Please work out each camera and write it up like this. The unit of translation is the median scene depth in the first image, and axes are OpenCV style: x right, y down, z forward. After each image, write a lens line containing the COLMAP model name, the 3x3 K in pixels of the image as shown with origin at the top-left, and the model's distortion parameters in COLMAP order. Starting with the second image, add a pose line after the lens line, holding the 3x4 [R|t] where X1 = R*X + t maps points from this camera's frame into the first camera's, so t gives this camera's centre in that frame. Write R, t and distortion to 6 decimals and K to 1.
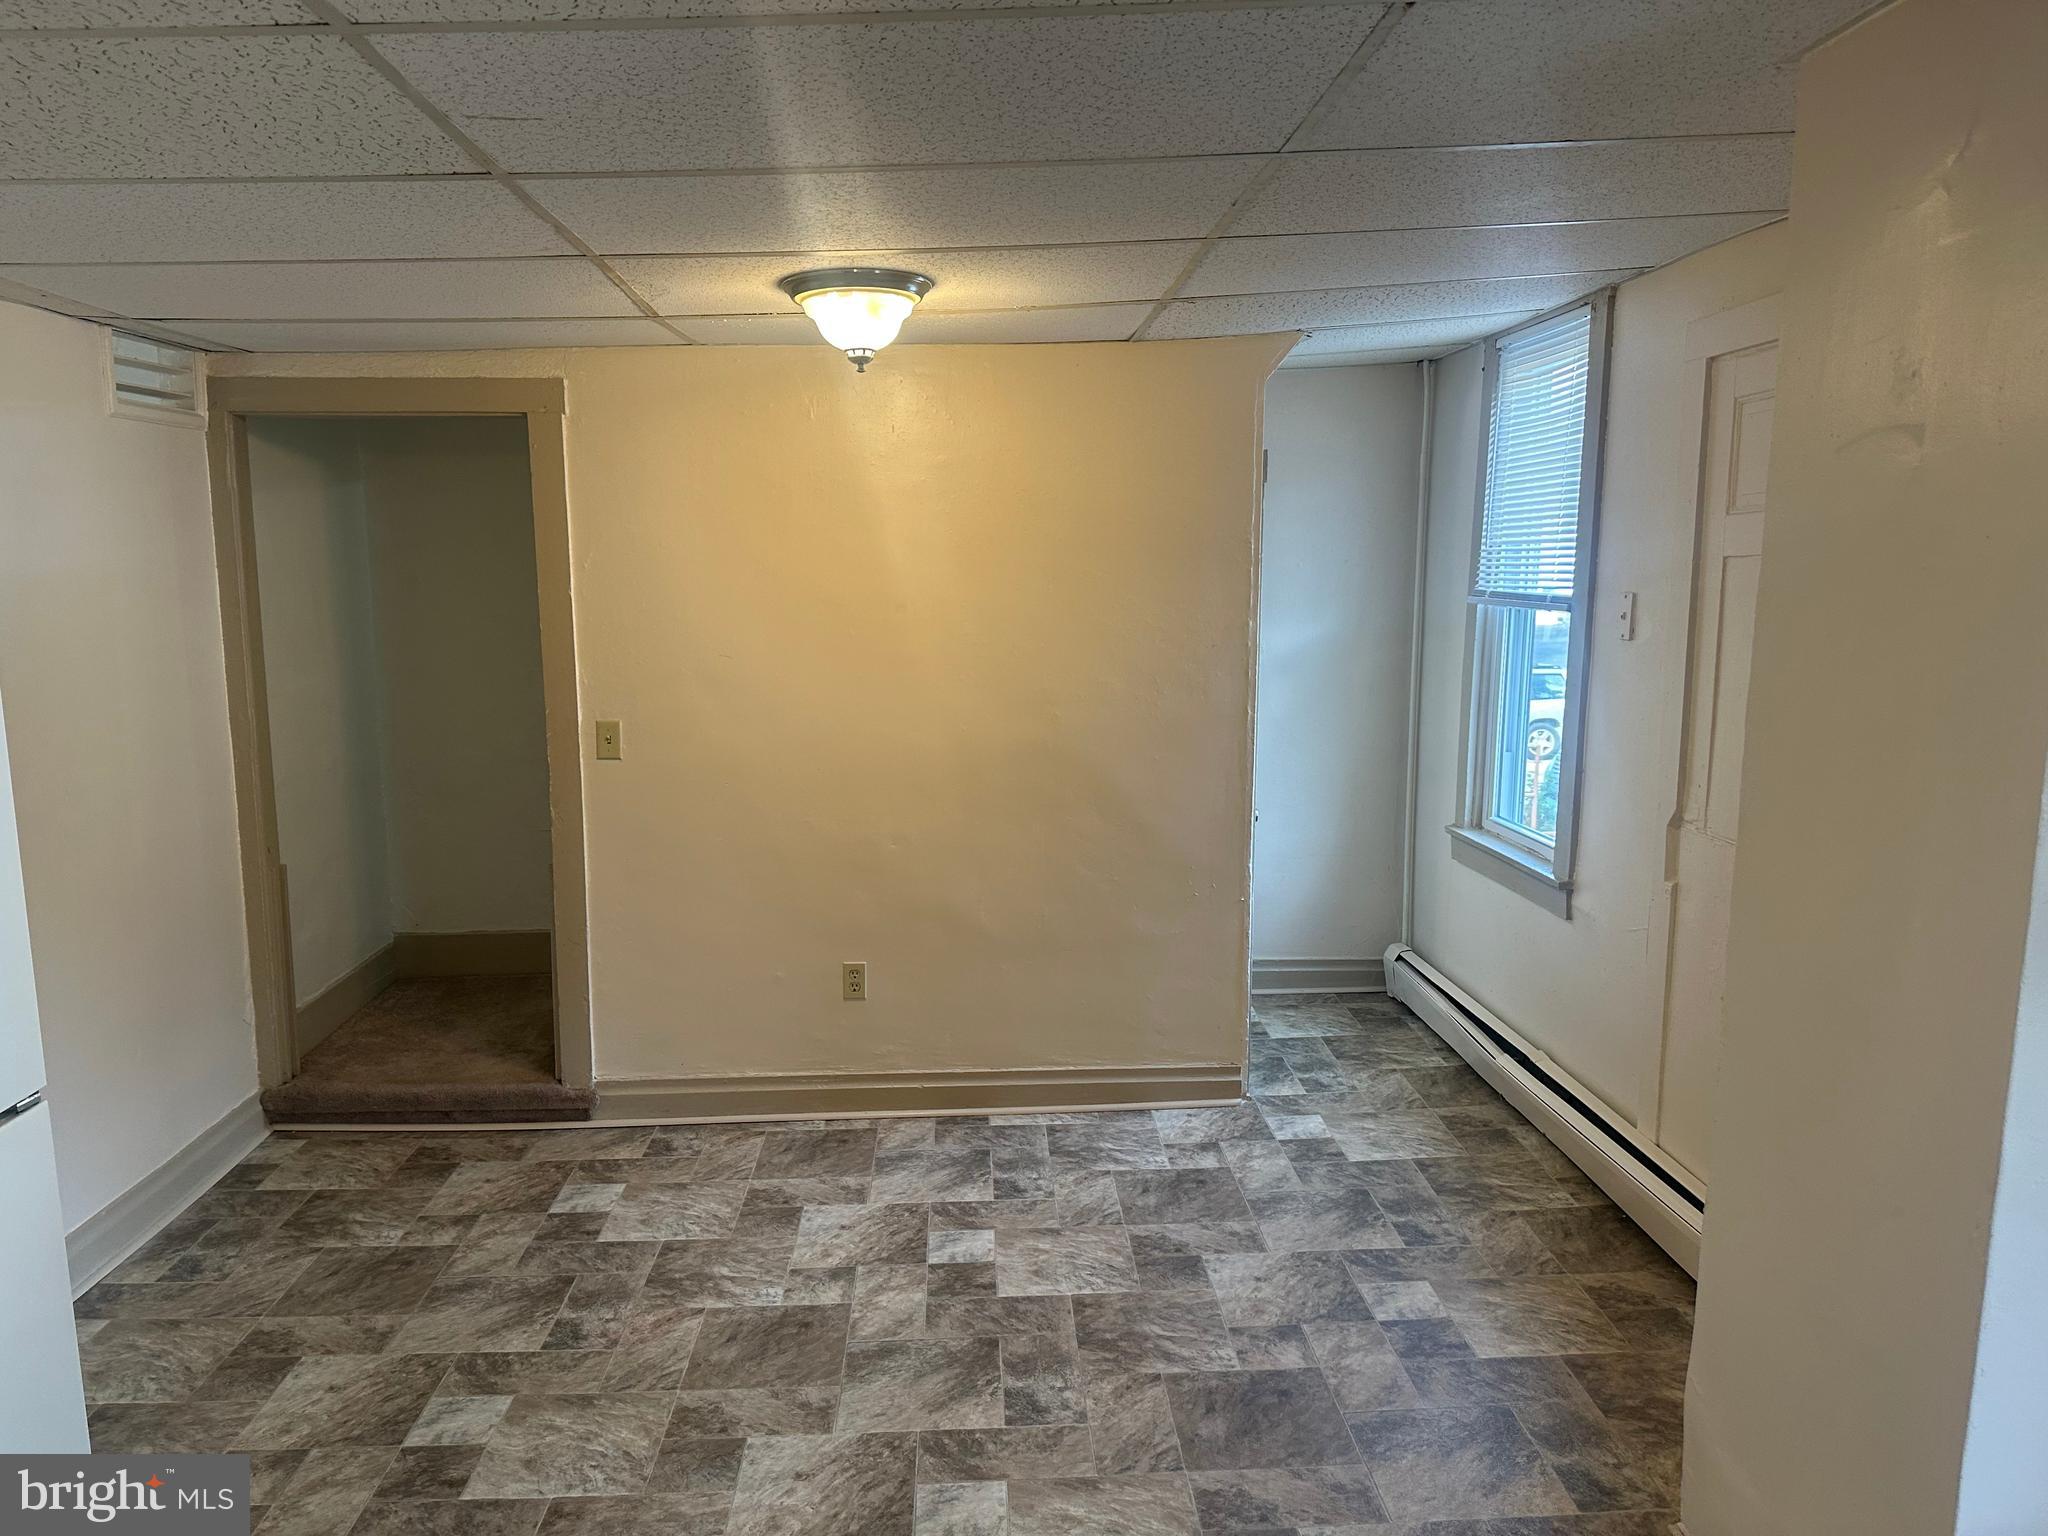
lens RADIAL K [[1440.1, 0, 1019.2], [0, 1440.1, 771.1], [0, 0, 1]] dist [-0.003300, -0.004496]
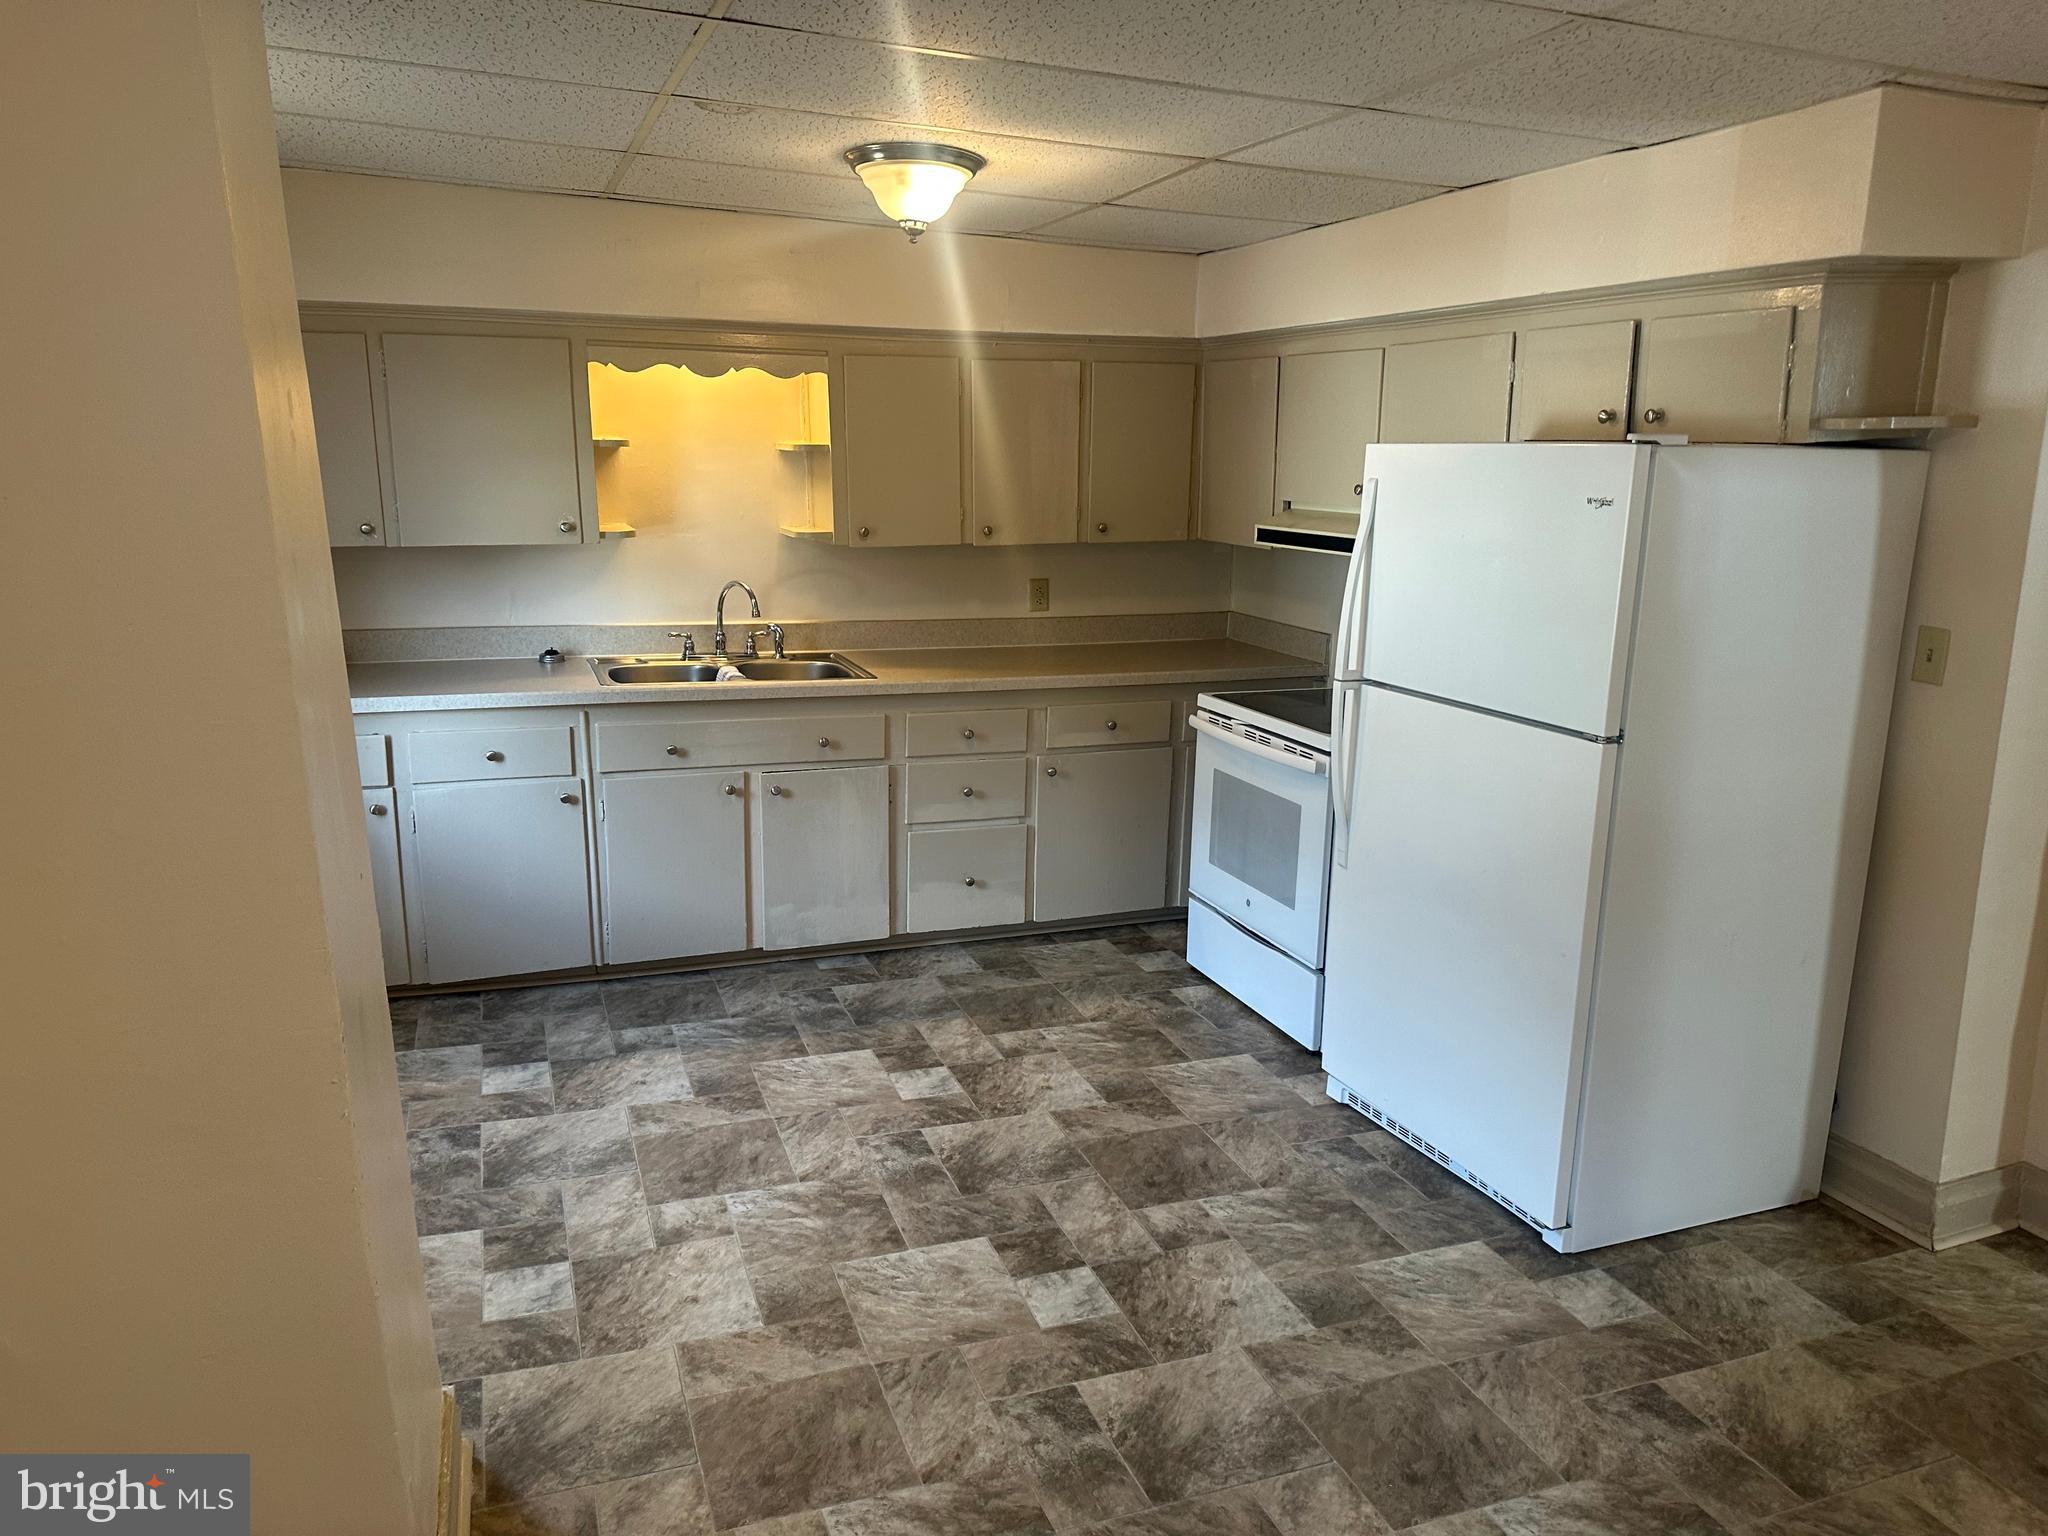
lens RADIAL K [[1440.1, 0, 1024.0], [0, 1440.1, 755.7], [0, 0, 1]] dist [-0.003300, -0.004496]
pose [[-0.950934, 0.036496, -0.307233, -0.071136], [-0.075173, 0.936006, 0.343862, -0.246853], [0.300121, 0.350086, -0.887337, 1.787053]]
